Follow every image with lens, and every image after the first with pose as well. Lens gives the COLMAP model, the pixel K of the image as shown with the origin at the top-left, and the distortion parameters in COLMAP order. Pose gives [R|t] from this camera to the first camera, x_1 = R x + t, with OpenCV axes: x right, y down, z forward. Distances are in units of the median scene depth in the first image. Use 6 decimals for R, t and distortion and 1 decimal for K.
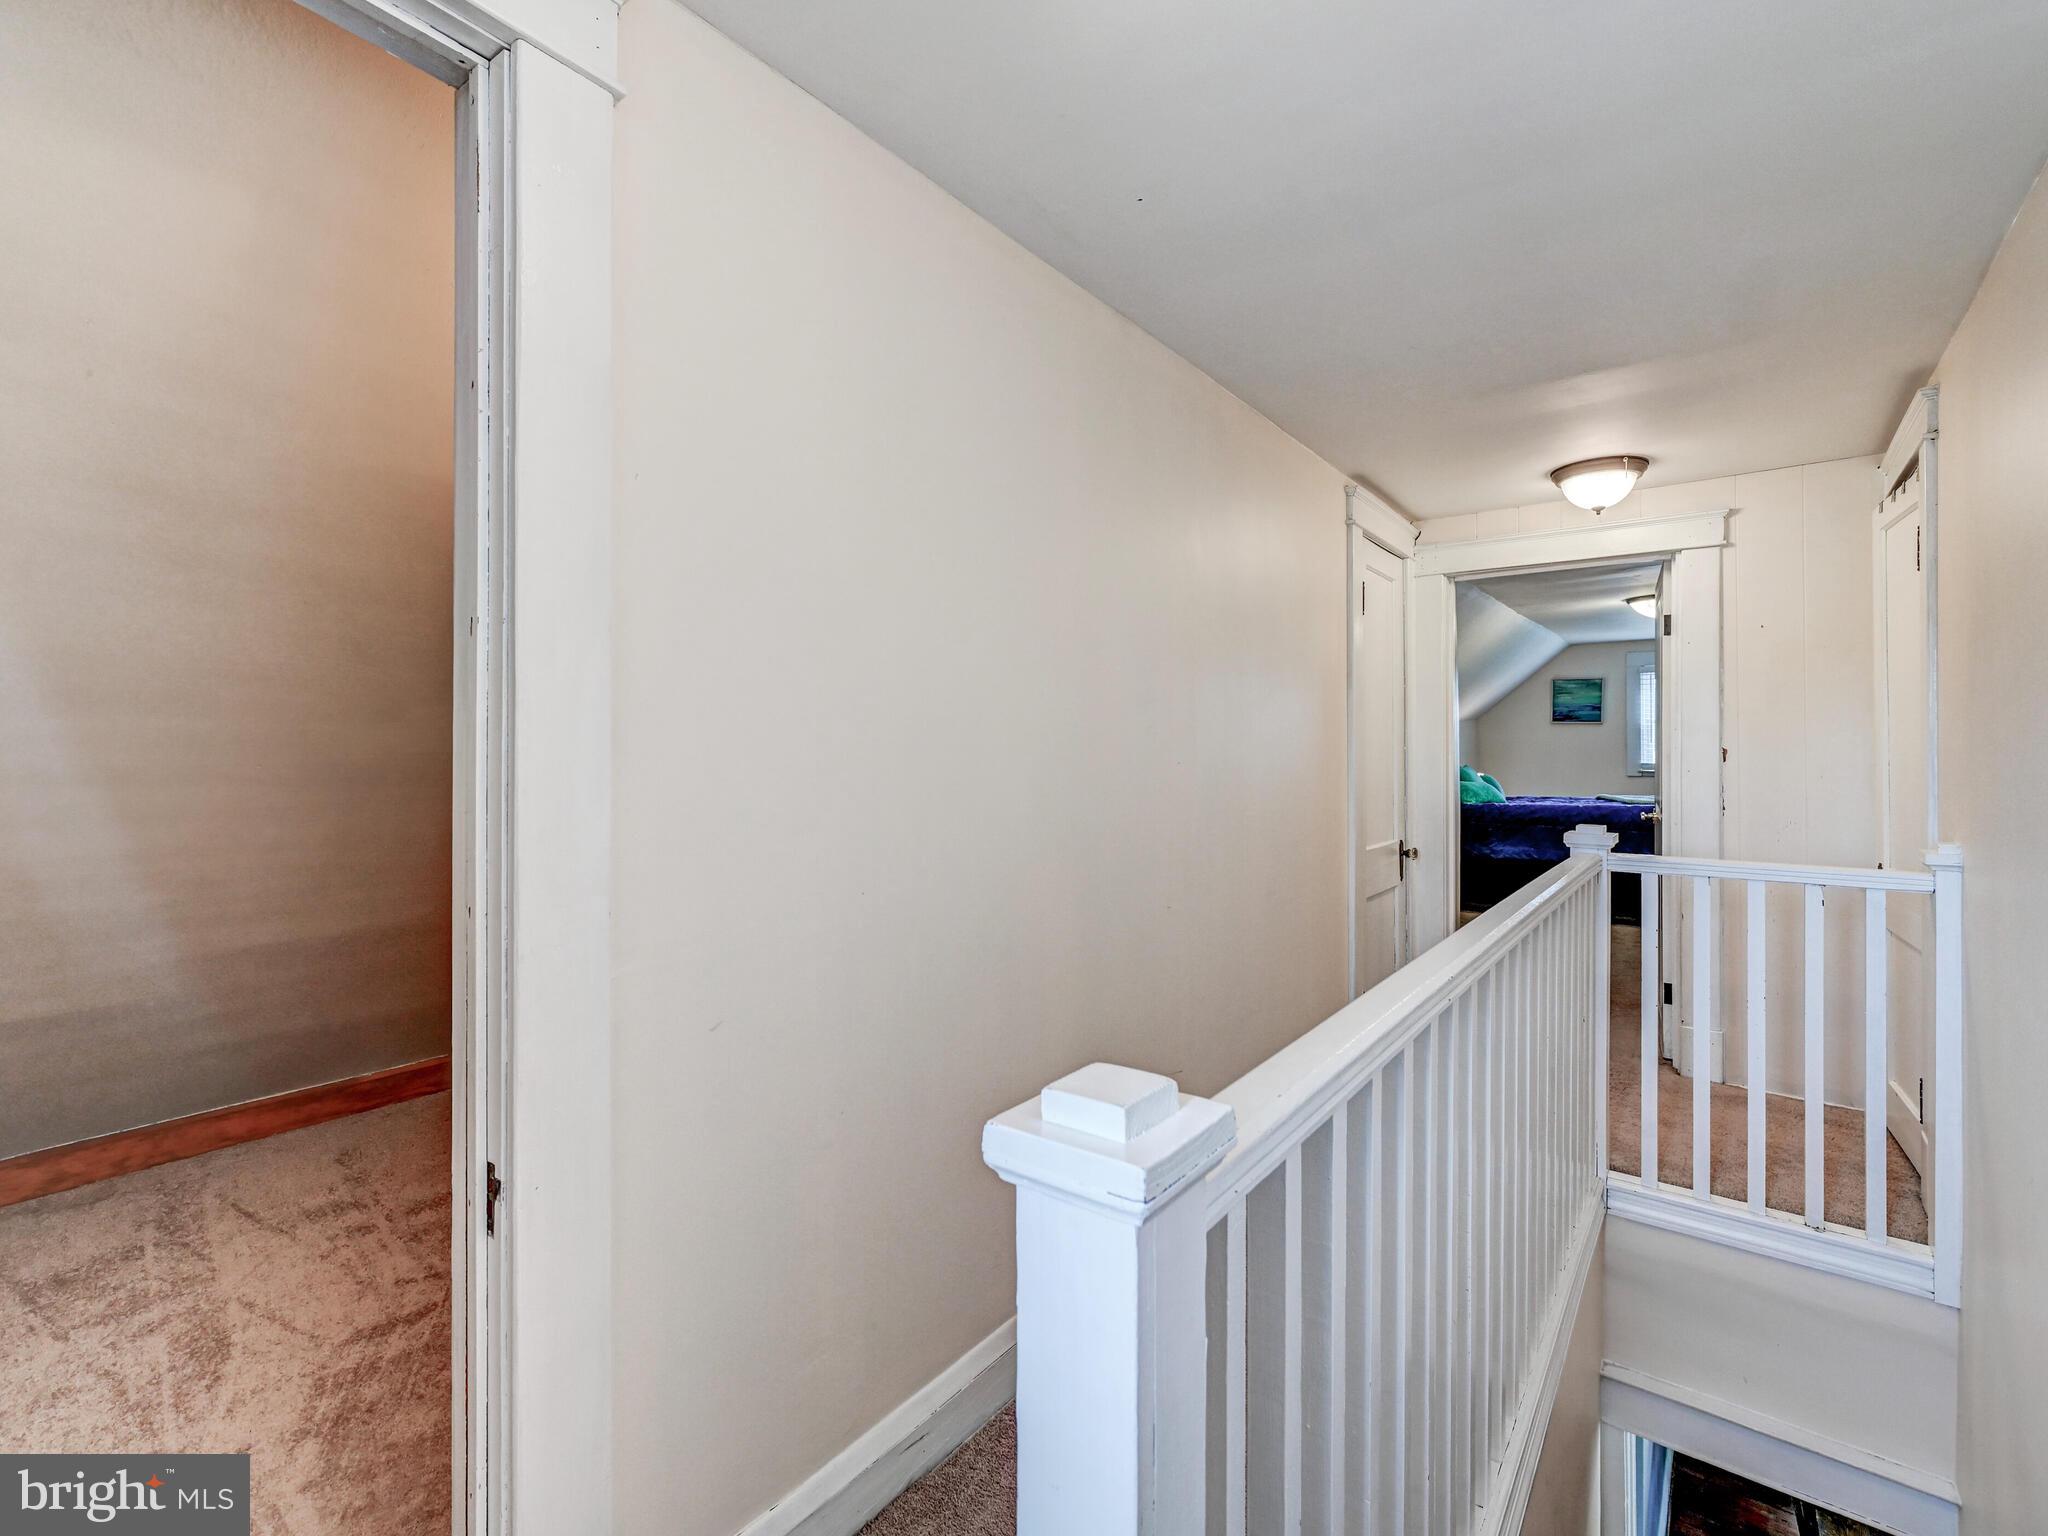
lens RADIAL K [[939.4, 0, 1033.6], [0, 939.4, 748.2], [0, 0, 1]] dist [0.000933, 0.000307]
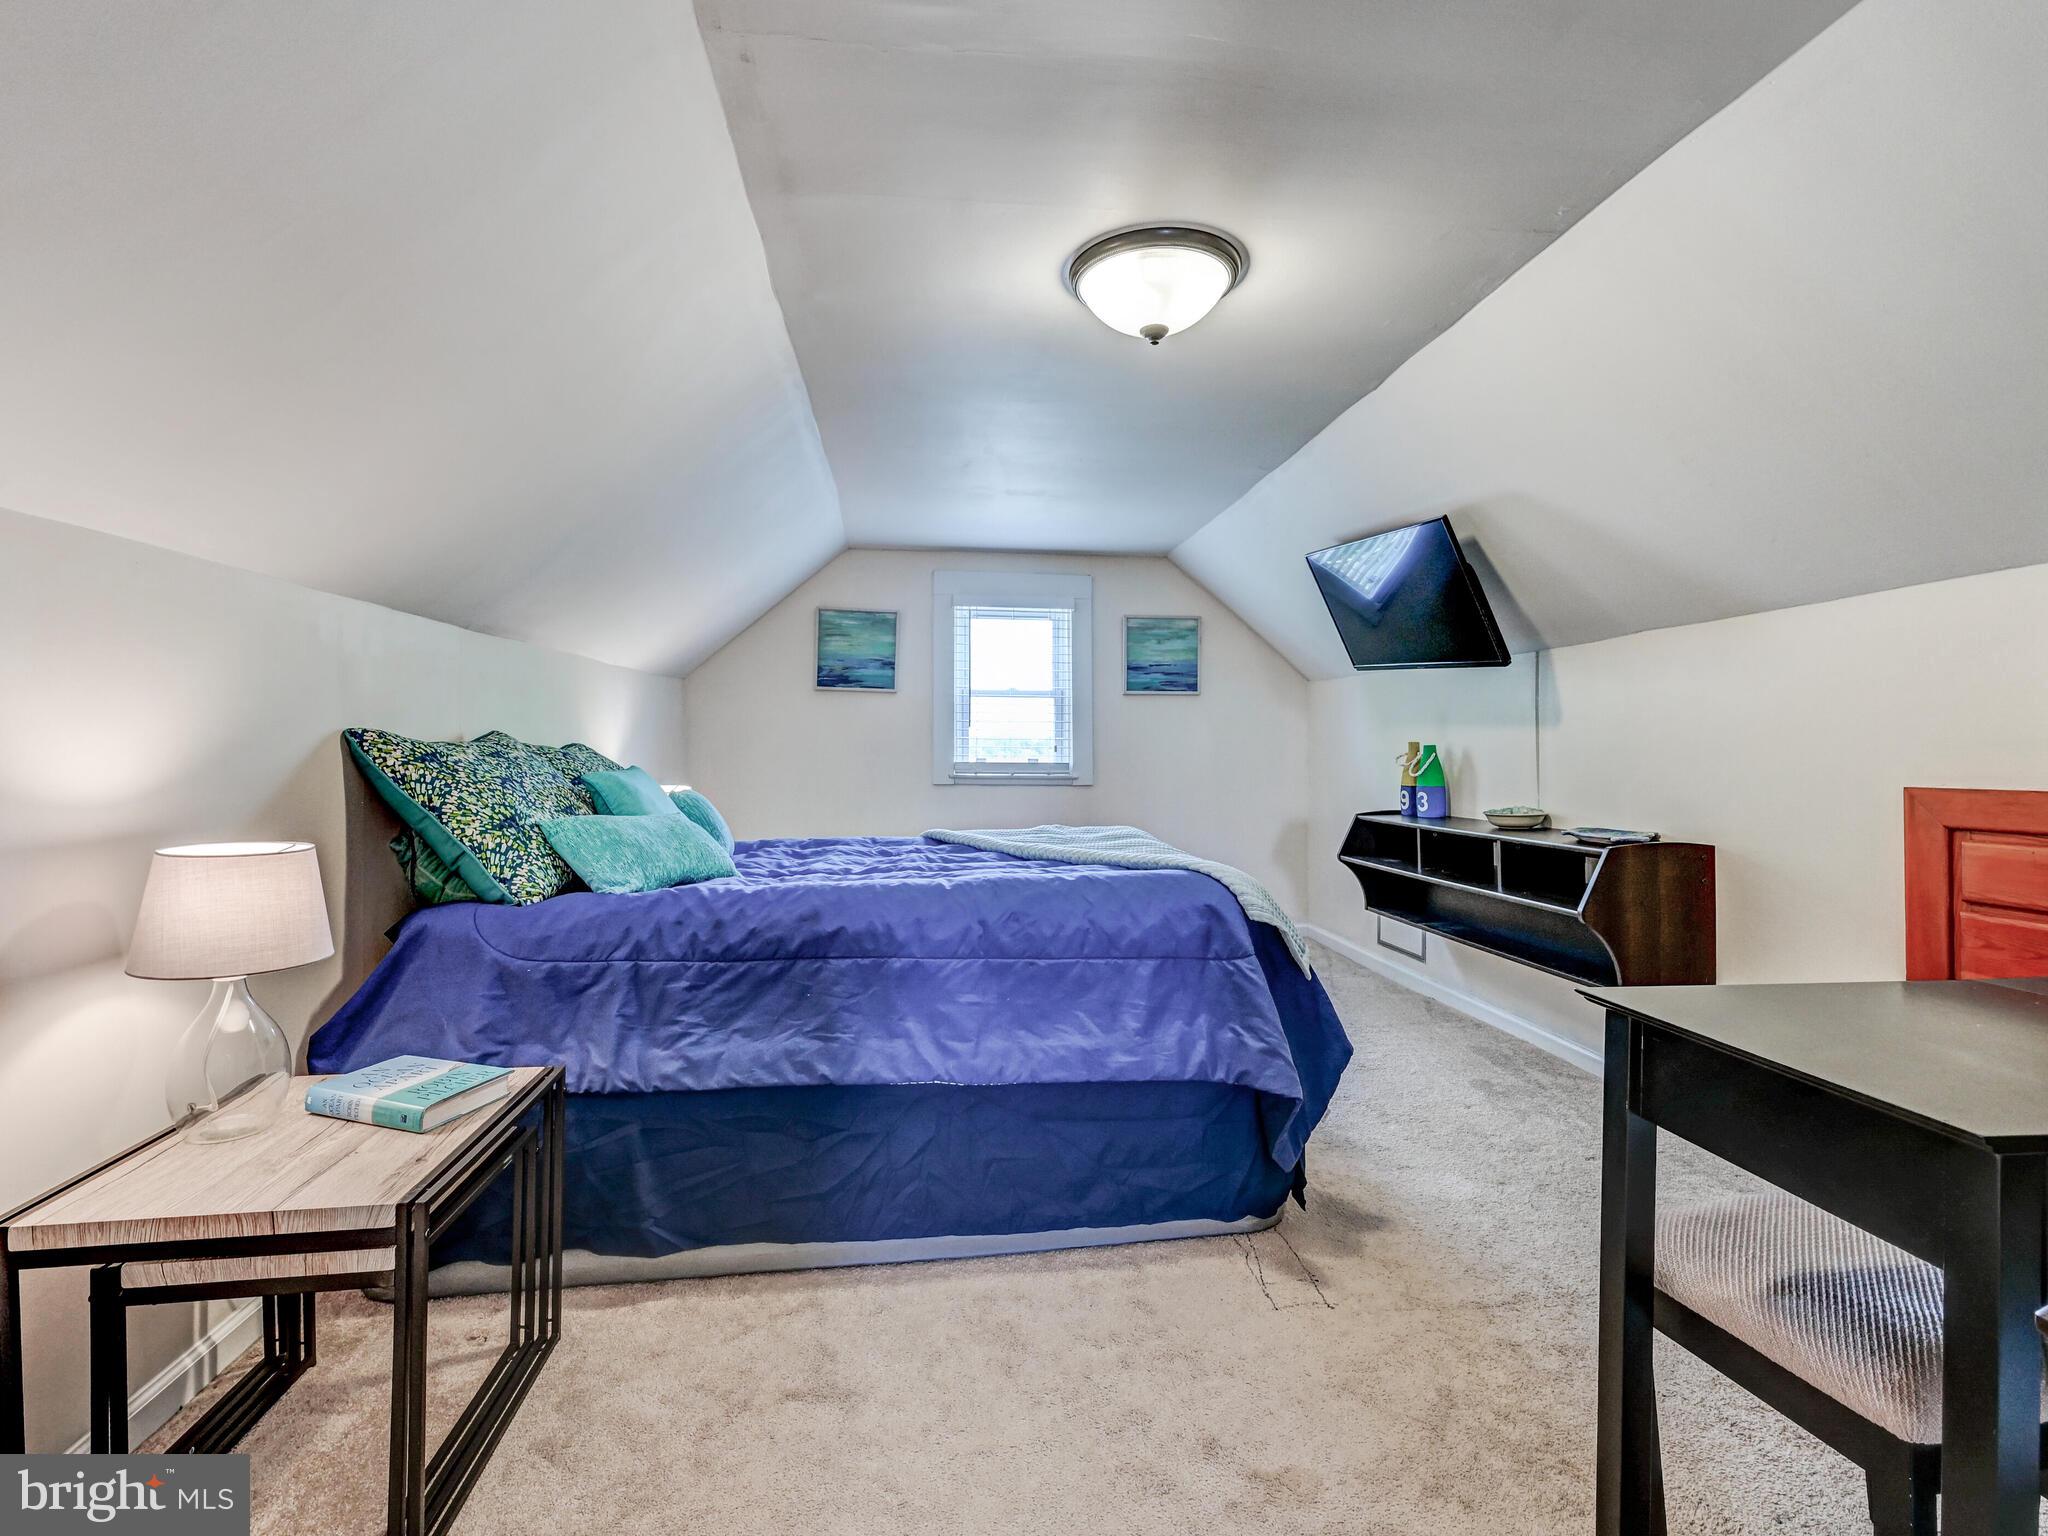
lens RADIAL K [[939.4, 0, 1033.6], [0, 939.4, 748.2], [0, 0, 1]] dist [0.000933, 0.000307]
pose [[0.717461, 0.008448, 0.696547, 0.266828], [-0.002213, 0.999949, -0.009848, 0.012916], [-0.696595, 0.005524, 0.717443, 0.529069]]
